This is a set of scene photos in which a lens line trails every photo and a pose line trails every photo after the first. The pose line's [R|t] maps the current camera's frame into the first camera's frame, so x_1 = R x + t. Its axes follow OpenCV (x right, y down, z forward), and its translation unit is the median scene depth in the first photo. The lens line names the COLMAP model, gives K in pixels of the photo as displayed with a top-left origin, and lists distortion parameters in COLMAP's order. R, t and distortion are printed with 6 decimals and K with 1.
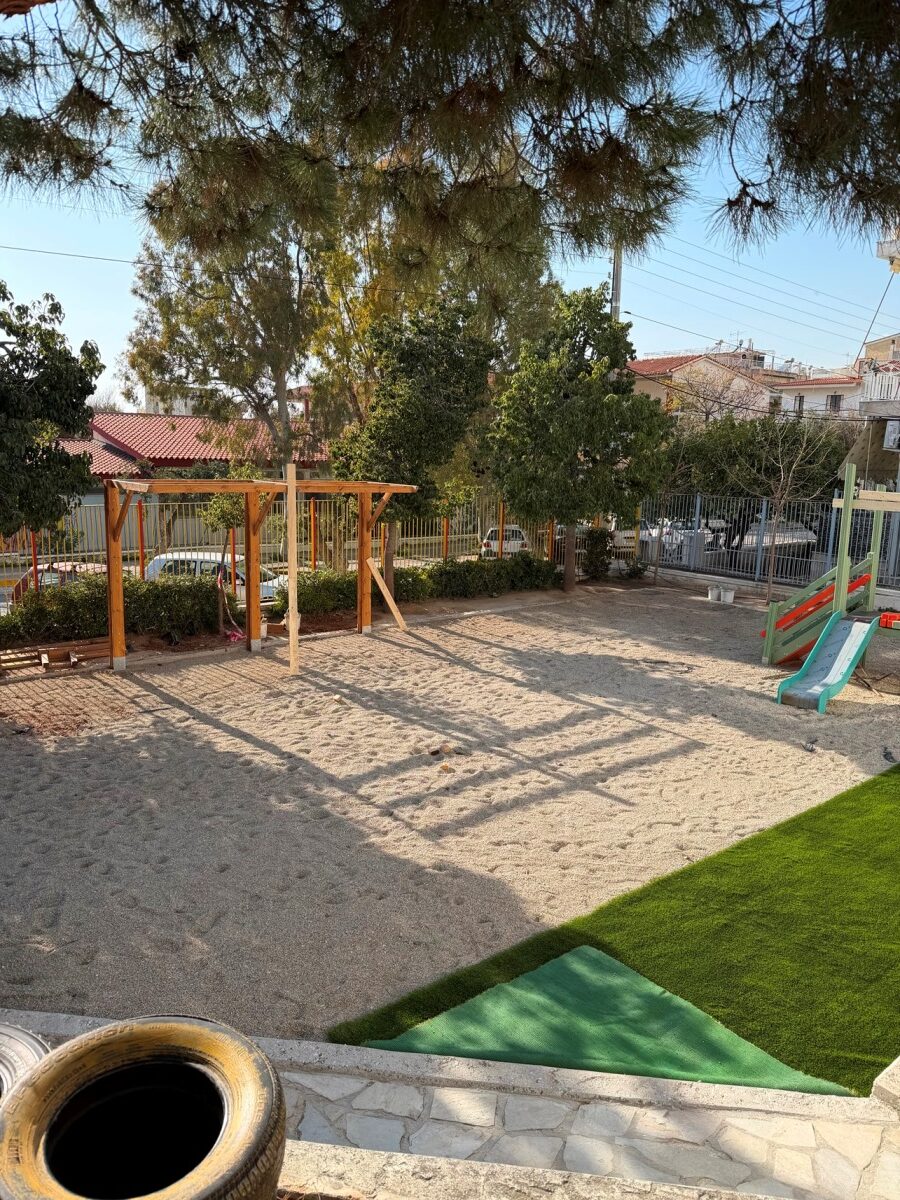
lens RADIAL K [[842.5, 0, 448.3], [0, 842.5, 603.4], [0, 0, 1]] dist [0.066924, -0.086829]
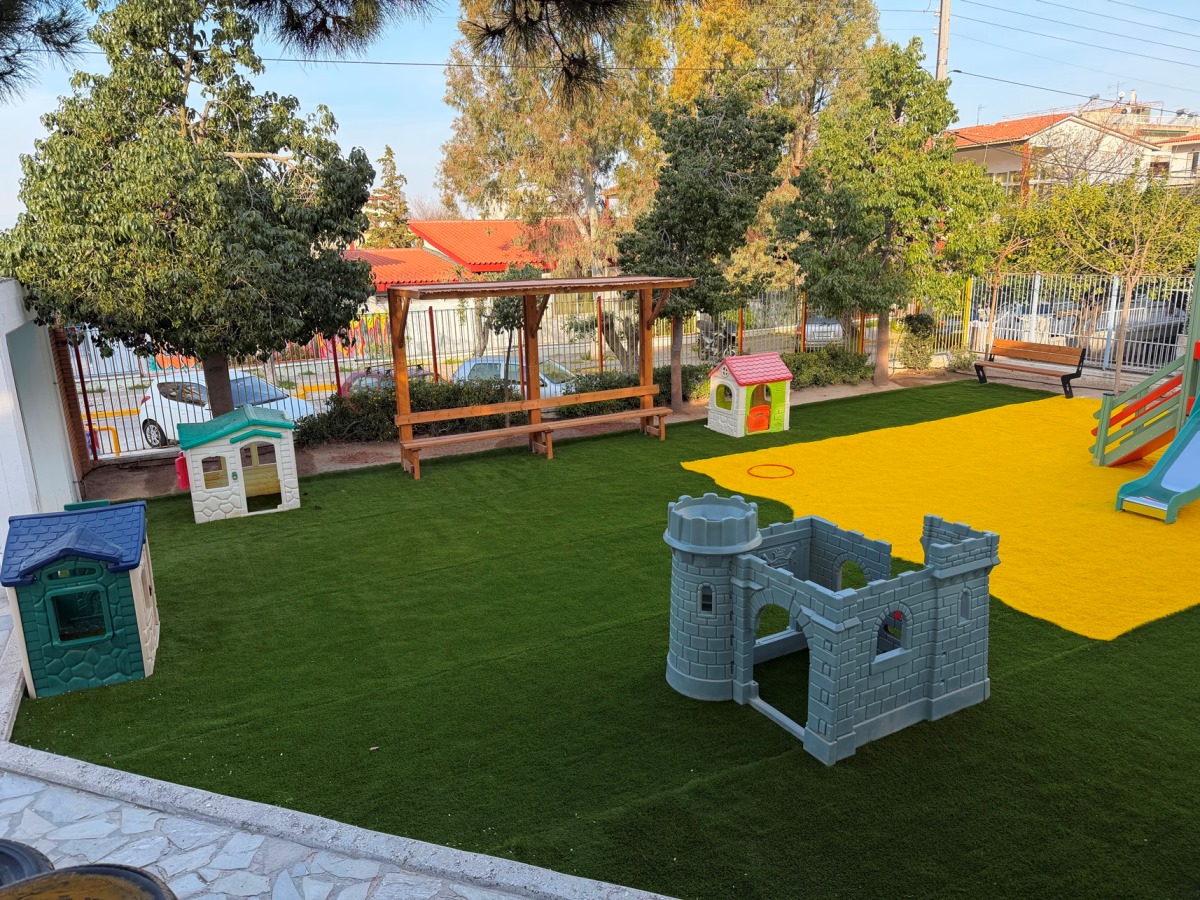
lens RADIAL K [[842.5, 0, 589.6], [0, 842.5, 450.9], [0, 0, 1]] dist [0.066924, -0.086829]
pose [[0.975138, 0.000768, -0.221598, 0.071469], [0.012821, 0.998123, 0.059877, -0.004183], [0.221228, -0.061229, 0.973298, 0.040480]]
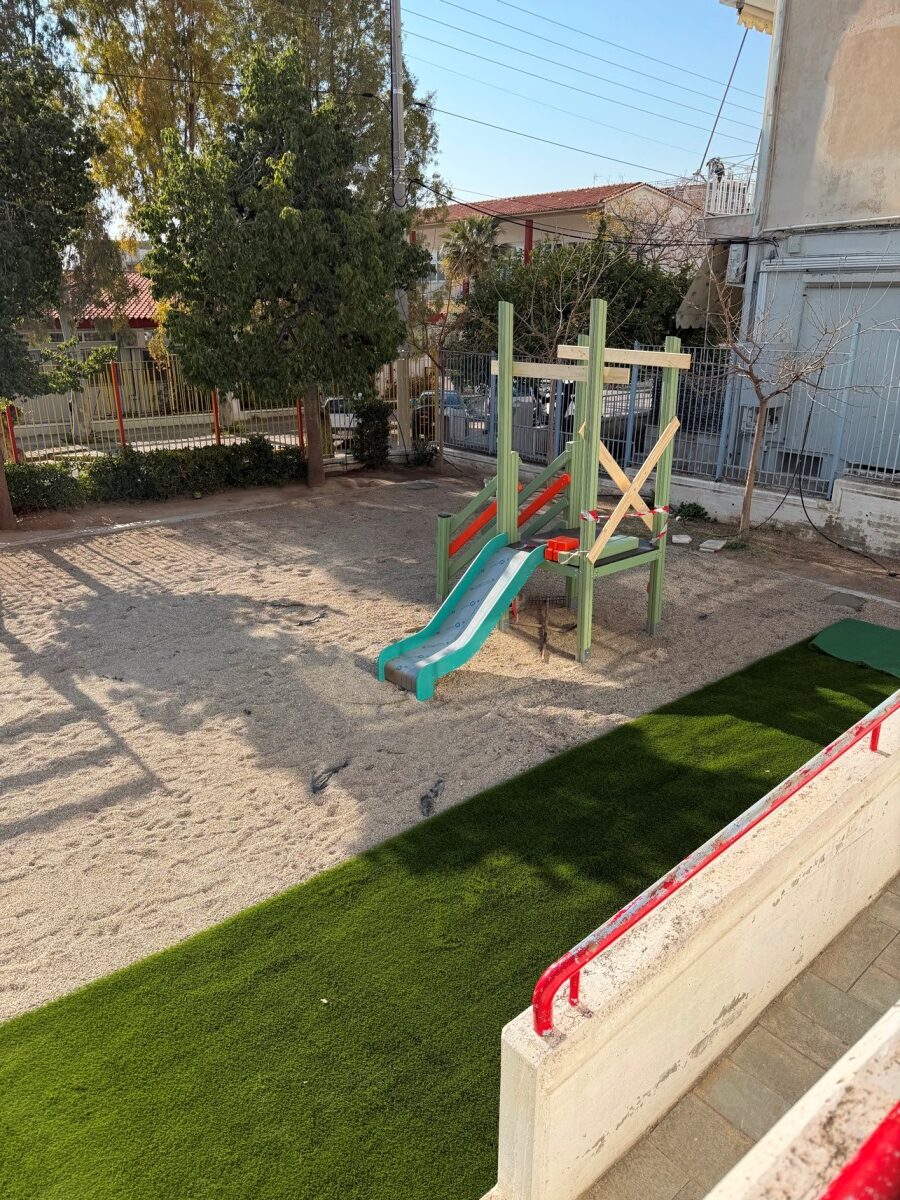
lens RADIAL K [[842.5, 0, 439.4], [0, 842.5, 615.3], [0, 0, 1]] dist [0.066924, -0.086829]
pose [[0.999737, -0.022722, -0.003126, 0.472113], [0.022923, 0.985125, 0.170303, -0.049707], [-0.000790, -0.170330, 0.985387, 0.379925]]
